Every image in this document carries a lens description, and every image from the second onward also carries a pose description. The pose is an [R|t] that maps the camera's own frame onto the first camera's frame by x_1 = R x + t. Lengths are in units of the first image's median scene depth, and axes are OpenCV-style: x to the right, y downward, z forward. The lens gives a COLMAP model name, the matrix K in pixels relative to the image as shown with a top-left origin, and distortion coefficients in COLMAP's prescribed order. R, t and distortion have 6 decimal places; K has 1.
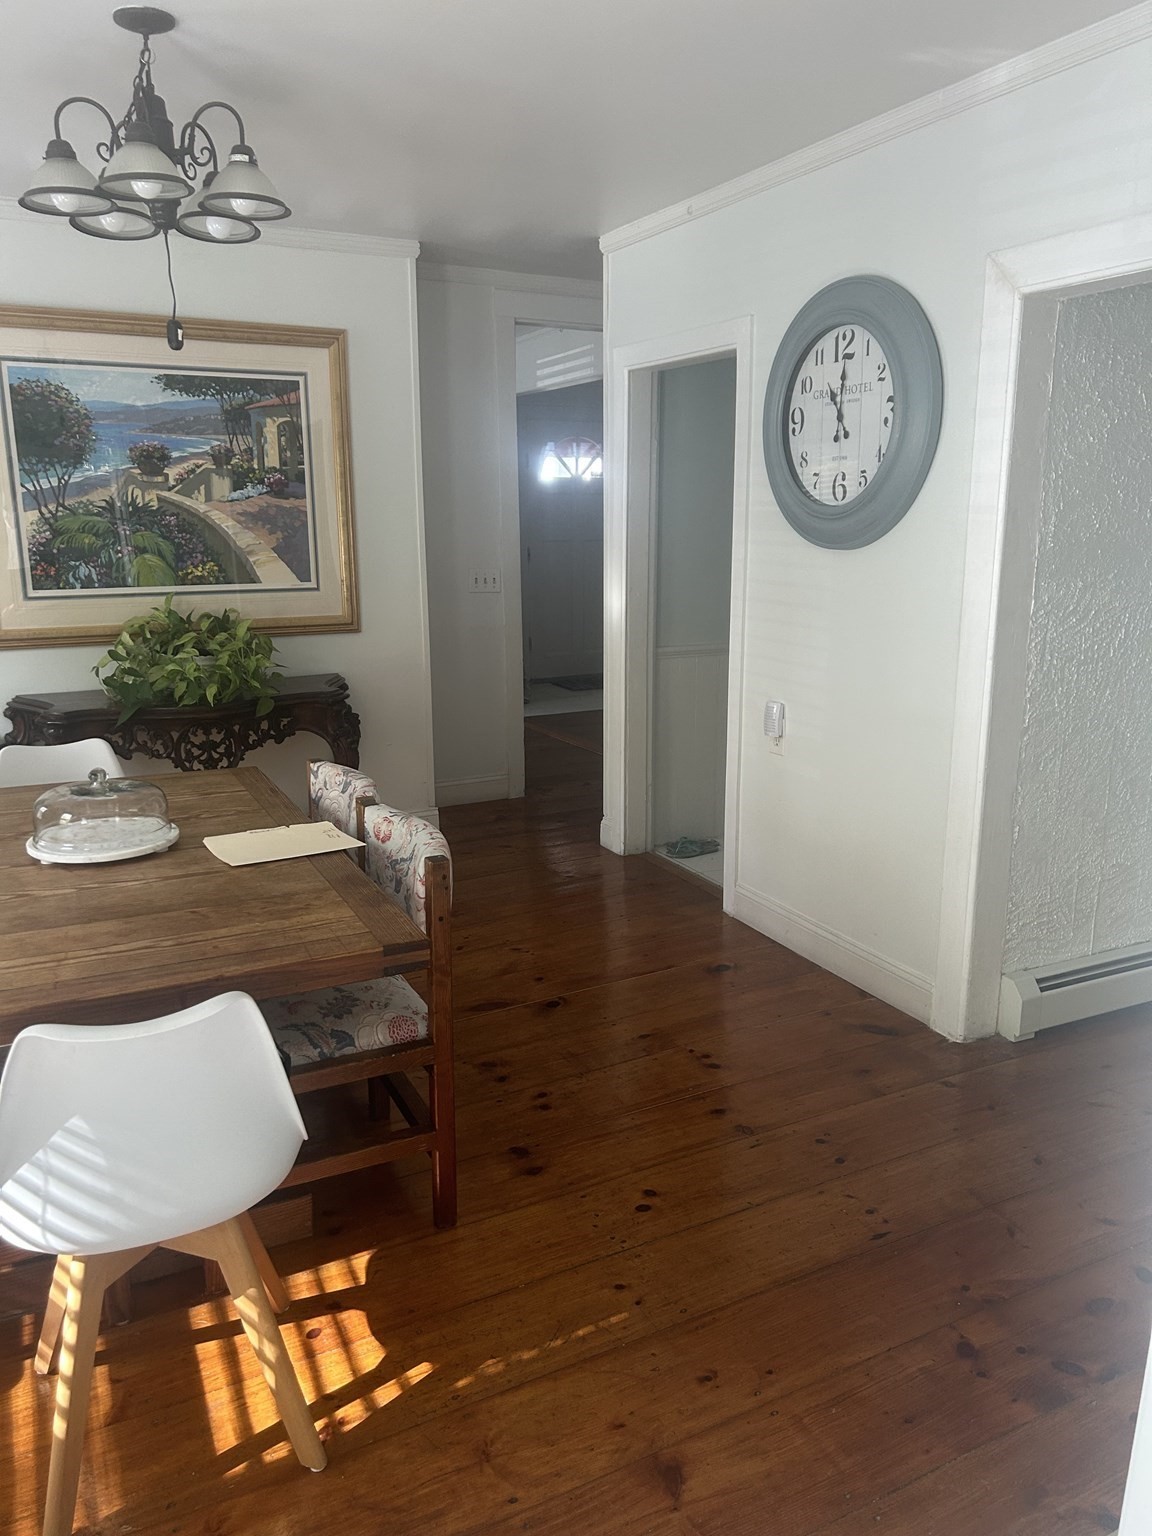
lens RADIAL K [[1146.2, 0, 582.4], [0, 1146.2, 760.9], [0, 0, 1]] dist [0.054515, -0.057065]
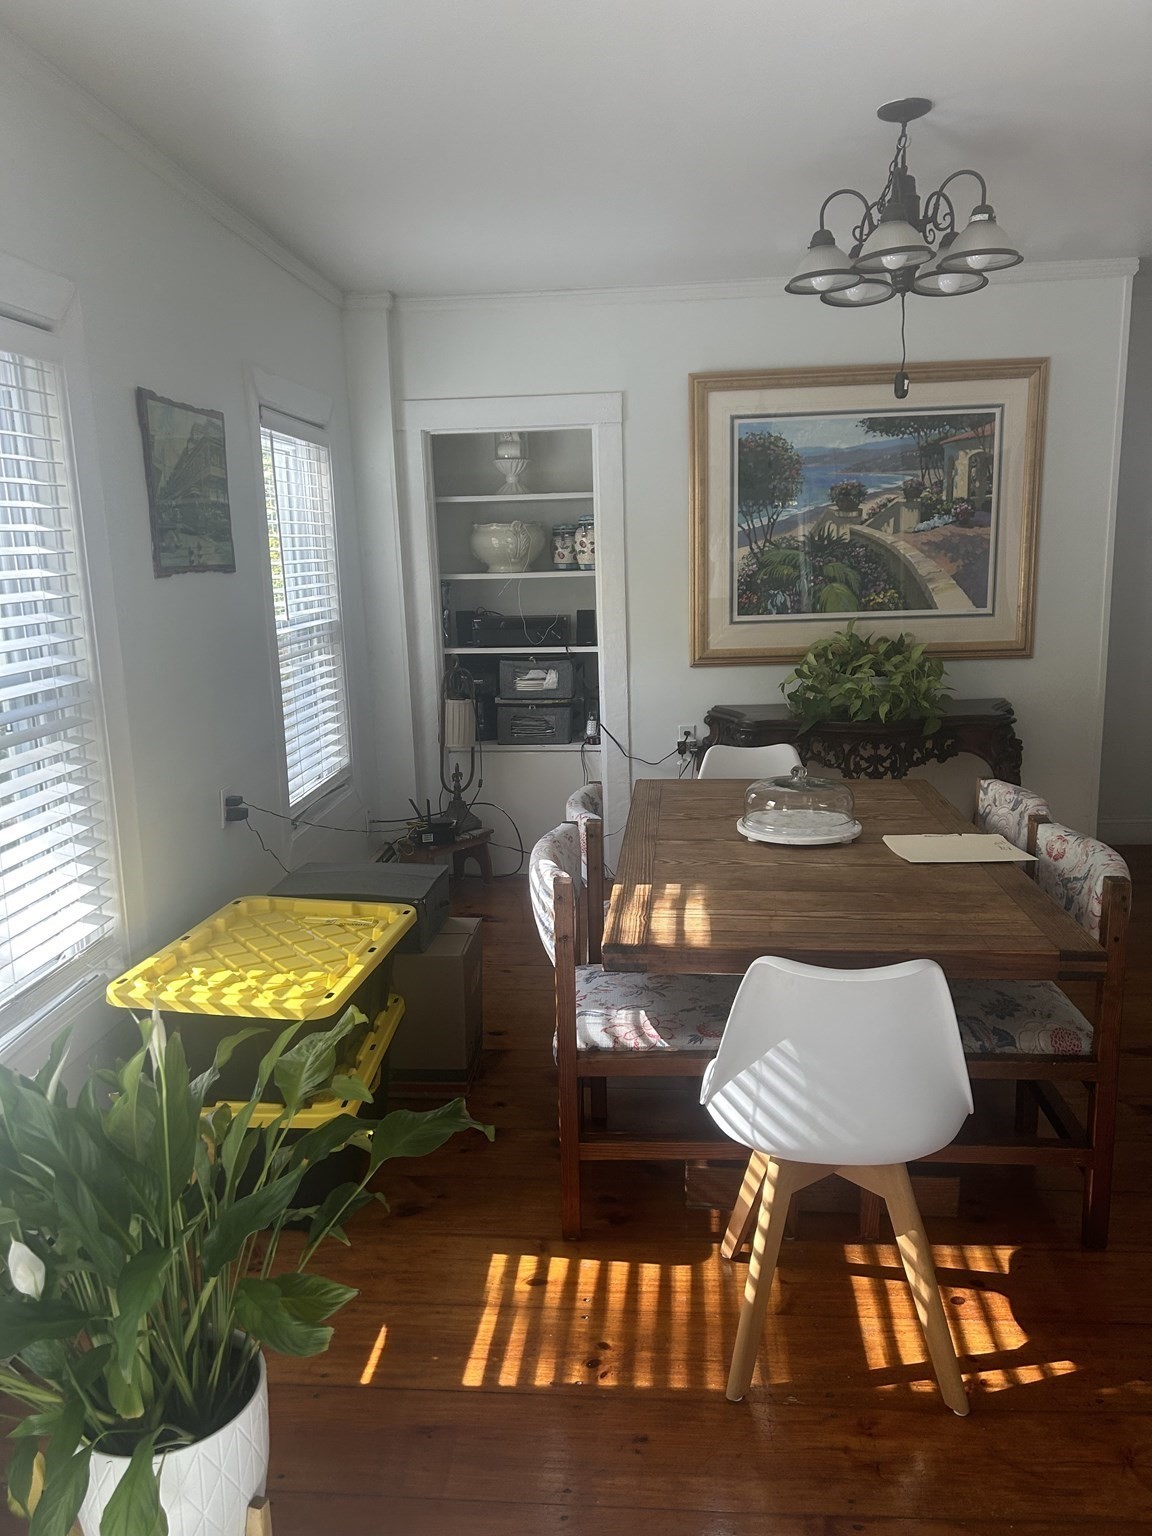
lens RADIAL K [[1146.2, 0, 574.2], [0, 1146.2, 769.9], [0, 0, 1]] dist [0.054515, -0.057065]
pose [[0.852954, 0.078189, -0.516096, -0.016515], [-0.087292, 0.996161, 0.006651, 0.023969], [0.514635, 0.039378, 0.856505, -0.110746]]
